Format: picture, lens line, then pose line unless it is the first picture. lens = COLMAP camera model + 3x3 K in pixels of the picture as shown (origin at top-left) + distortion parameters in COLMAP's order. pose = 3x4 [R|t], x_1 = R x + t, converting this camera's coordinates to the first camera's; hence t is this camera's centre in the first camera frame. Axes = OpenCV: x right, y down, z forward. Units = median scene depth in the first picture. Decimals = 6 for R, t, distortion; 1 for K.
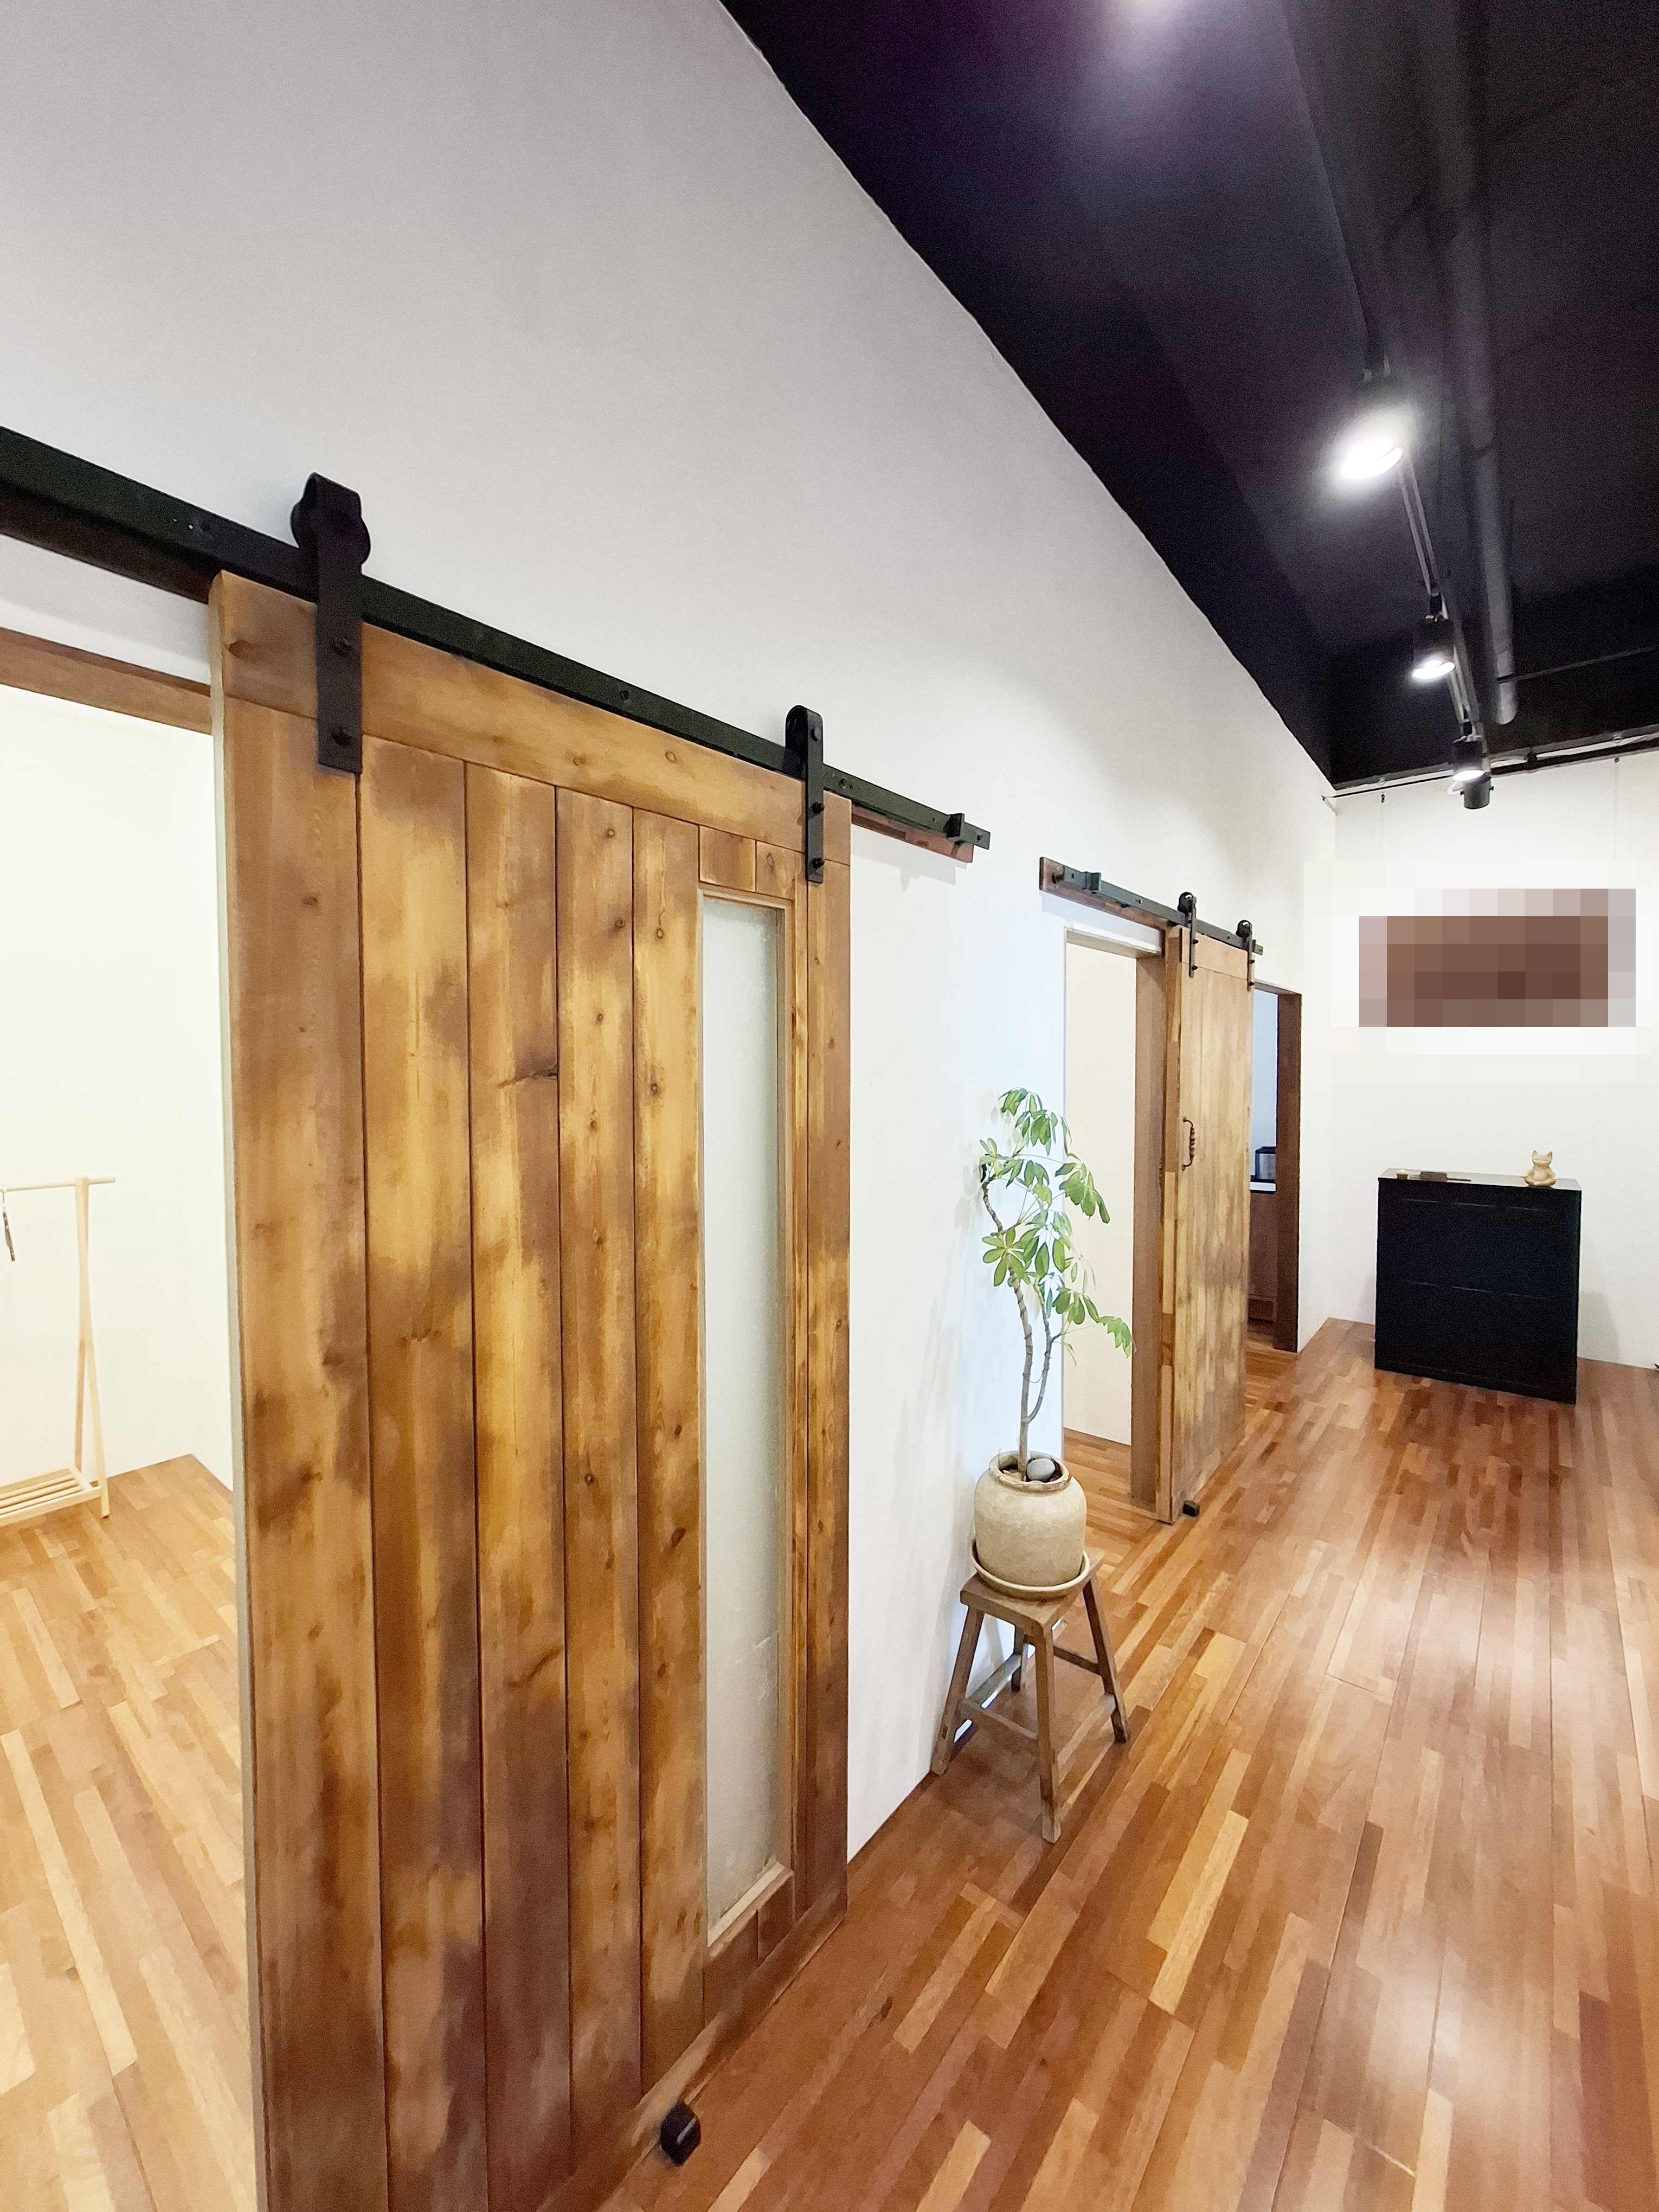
lens RADIAL K [[873.8, 0, 835.9], [0, 873.8, 1101.2], [0, 0, 1]] dist [0.000039, -0.000657]
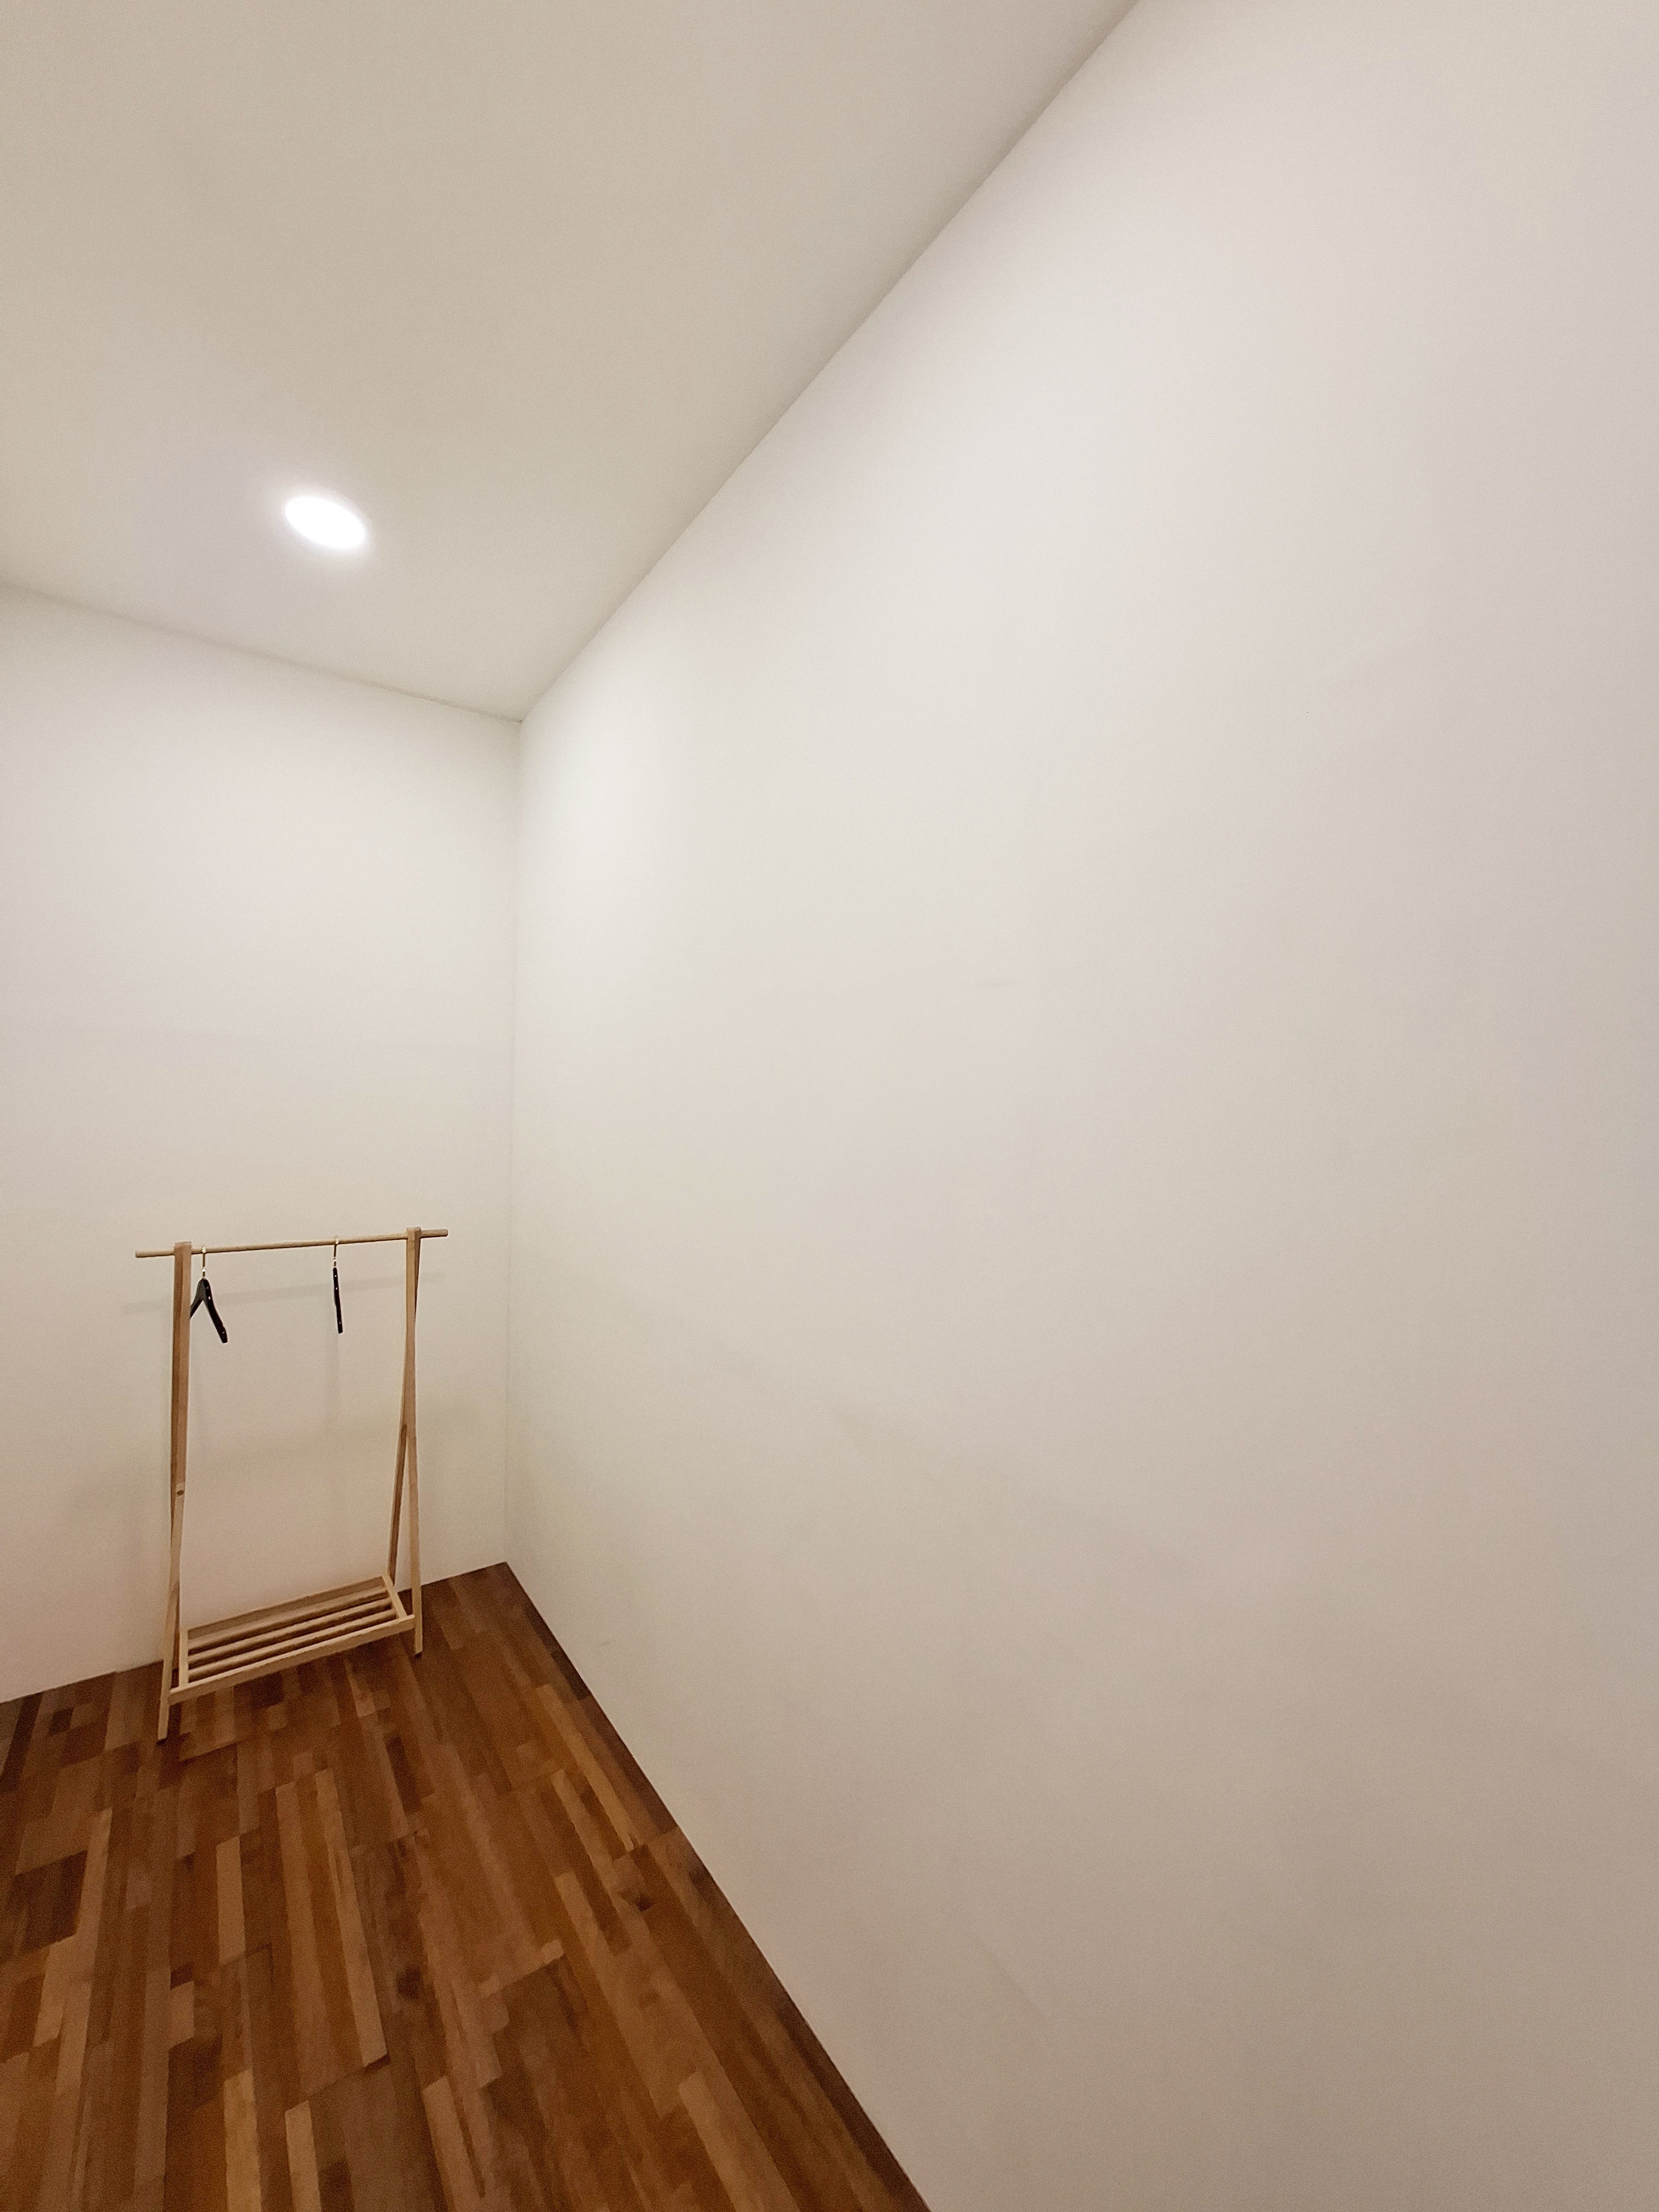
lens RADIAL K [[873.8, 0, 823.2], [0, 873.8, 1100.4], [0, 0, 1]] dist [0.000039, -0.000657]
pose [[0.966399, 0.022363, -0.256071, -0.288400], [-0.033151, 0.998732, -0.037888, -0.016528], [0.254899, 0.045104, 0.965915, 0.302778]]
